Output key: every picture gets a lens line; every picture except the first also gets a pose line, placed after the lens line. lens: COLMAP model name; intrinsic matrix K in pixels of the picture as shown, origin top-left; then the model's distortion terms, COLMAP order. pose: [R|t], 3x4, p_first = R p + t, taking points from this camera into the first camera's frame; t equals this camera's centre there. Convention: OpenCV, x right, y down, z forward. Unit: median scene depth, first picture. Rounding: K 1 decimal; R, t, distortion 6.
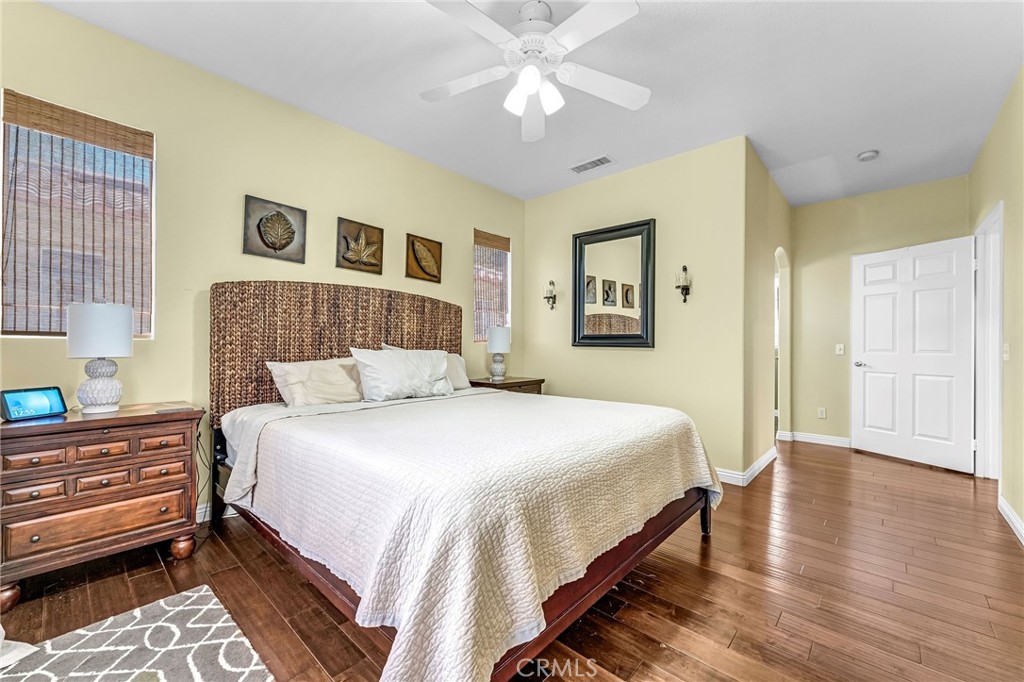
lens RADIAL K [[414.1, 0, 513.5], [0, 414.1, 341.2], [0, 0, 1]] dist [0.001478, 0.000446]
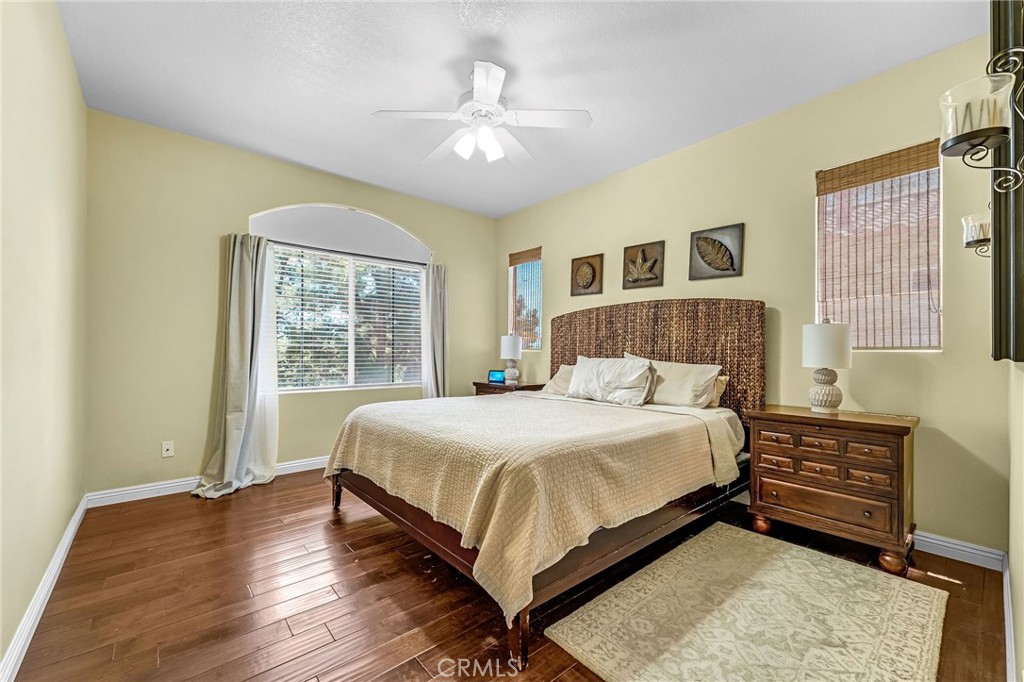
lens RADIAL K [[414.1, 0, 513.9], [0, 414.1, 347.7], [0, 0, 1]] dist [0.001478, 0.000446]
pose [[-0.134258, -0.016994, -0.990801, 0.779206], [0.001582, 0.999848, -0.017363, 0.010398], [0.990945, -0.003899, -0.134210, 0.814075]]
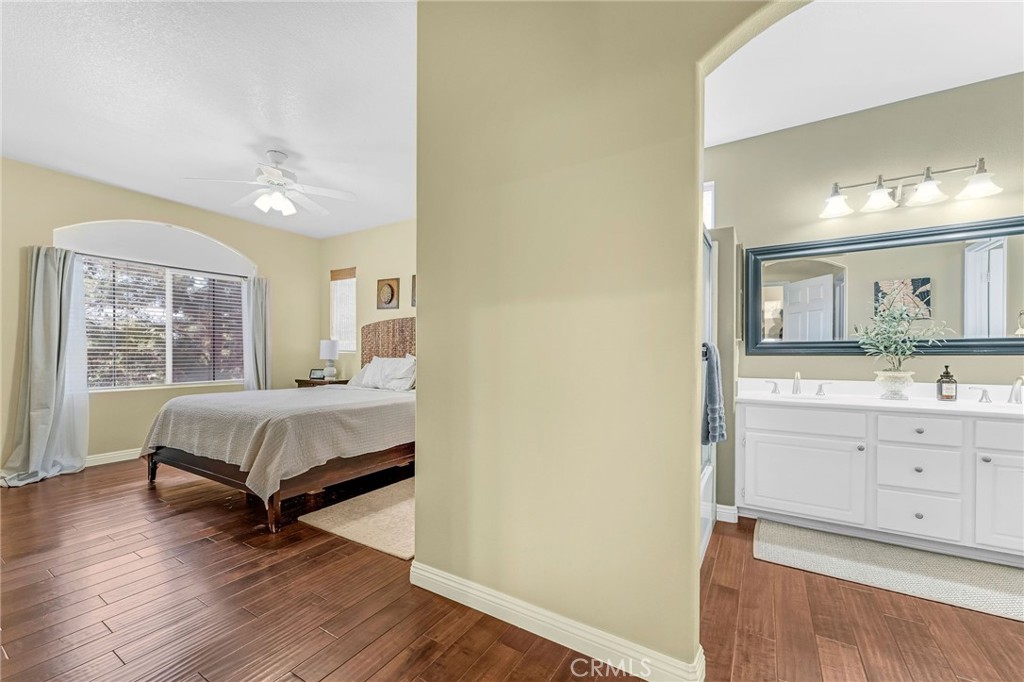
lens RADIAL K [[414.1, 0, 509.9], [0, 414.1, 352.0], [0, 0, 1]] dist [0.001478, 0.000446]
pose [[0.163814, -0.009415, -0.986446, 1.177828], [0.006936, 0.999941, -0.008392, 0.013712], [0.986467, -0.005468, 0.163870, 1.068566]]
